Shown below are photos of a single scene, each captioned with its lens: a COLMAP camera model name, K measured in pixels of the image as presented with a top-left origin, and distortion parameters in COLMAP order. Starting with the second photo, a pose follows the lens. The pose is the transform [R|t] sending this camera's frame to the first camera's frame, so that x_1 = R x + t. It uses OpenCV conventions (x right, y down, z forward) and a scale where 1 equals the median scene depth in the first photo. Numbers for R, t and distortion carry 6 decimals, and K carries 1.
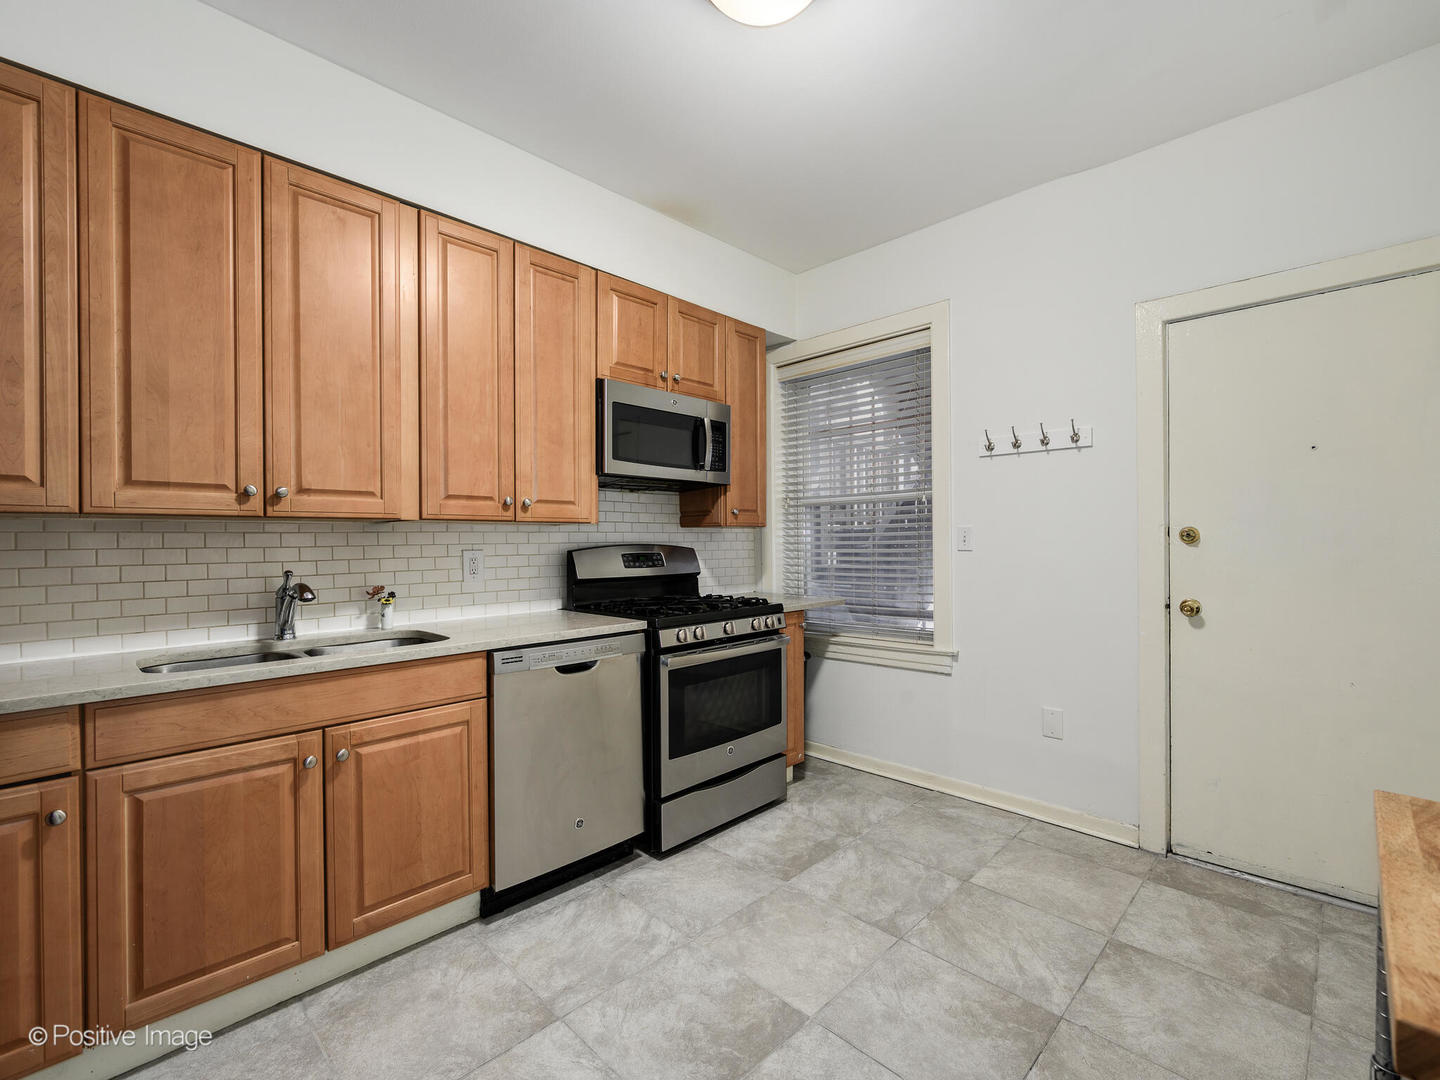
lens RADIAL K [[634.2, 0, 717.9], [0, 634.2, 549.6], [0, 0, 1]] dist [0.000775, -0.000003]
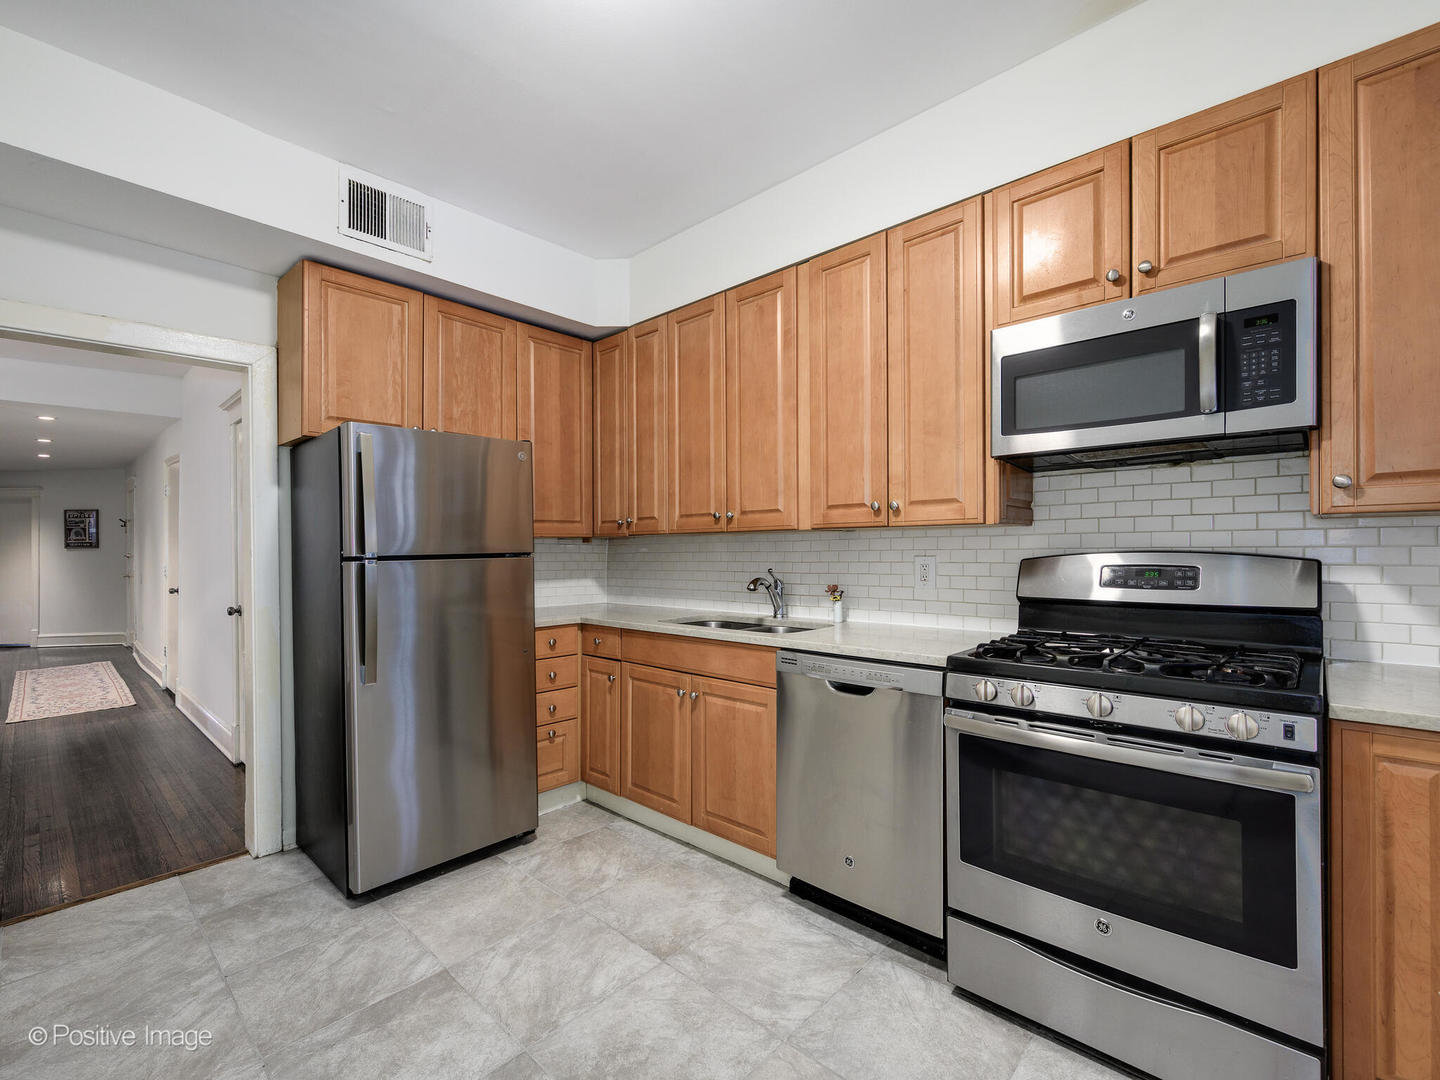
lens RADIAL K [[634.2, 0, 717.9], [0, 634.2, 549.6], [0, 0, 1]] dist [0.000775, -0.000003]
pose [[0.044560, 0.008167, -0.998973, 0.673129], [-0.004505, 0.999958, 0.007974, -0.018230], [0.998997, 0.004145, 0.044595, 0.772417]]
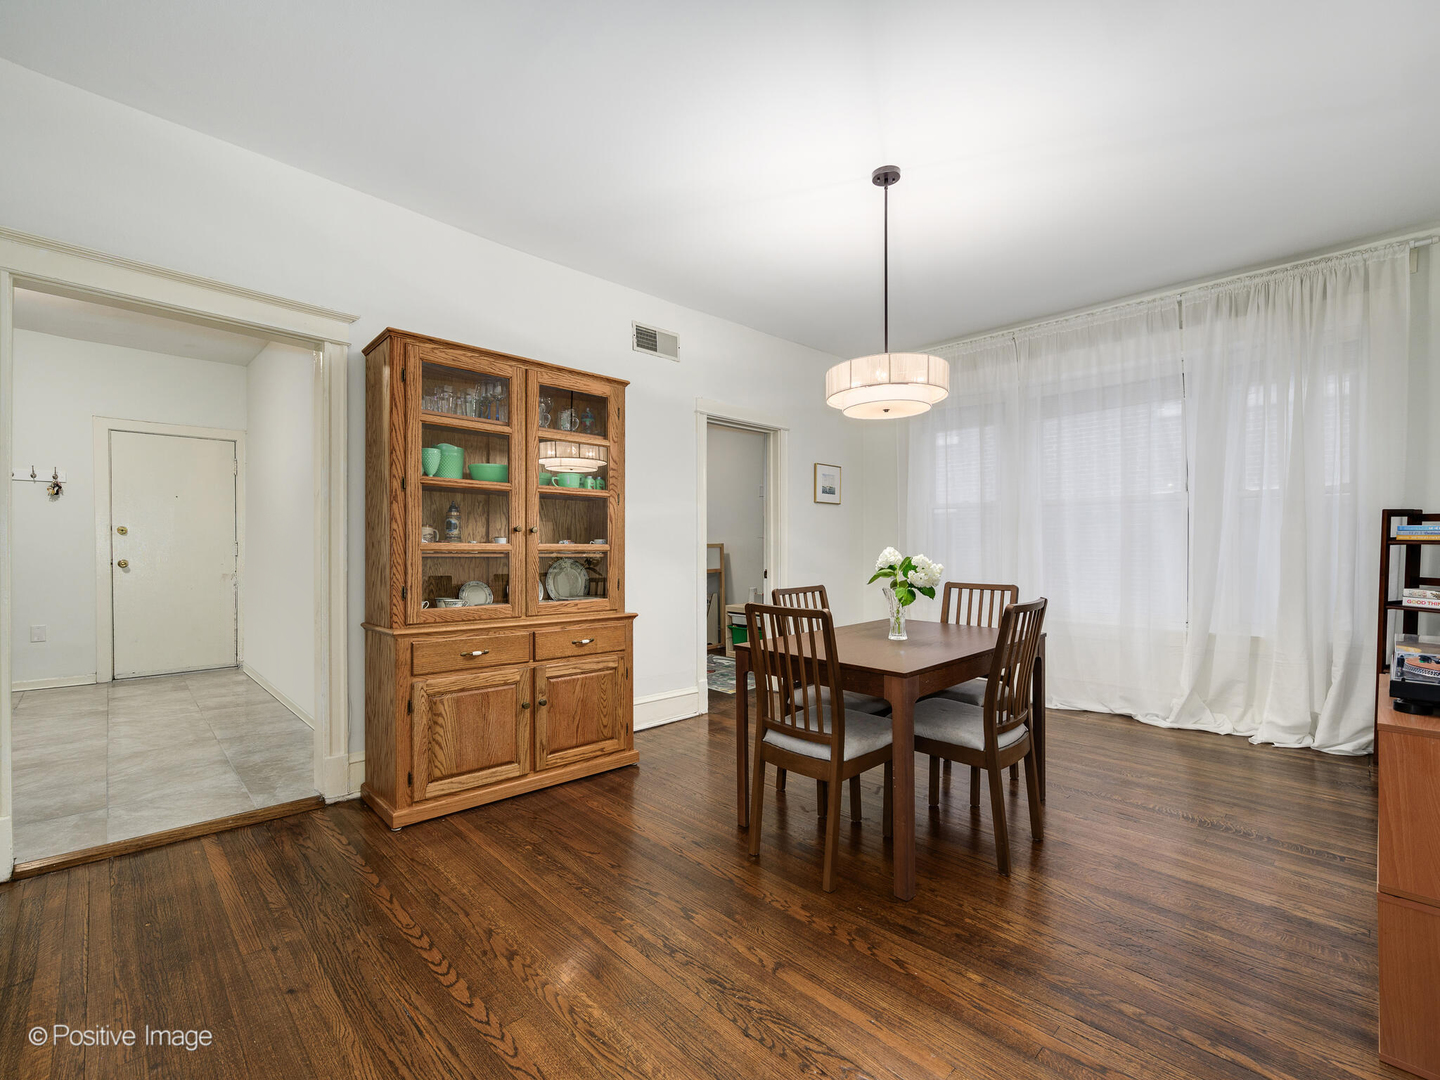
lens RADIAL K [[634.2, 0, 717.9], [0, 634.2, 549.6], [0, 0, 1]] dist [0.000775, -0.000003]
pose [[0.008957, 0.016086, 0.999830, -1.406699], [0.009725, 0.999822, -0.016173, 0.101624], [-0.999913, 0.009868, 0.008799, -1.042402]]
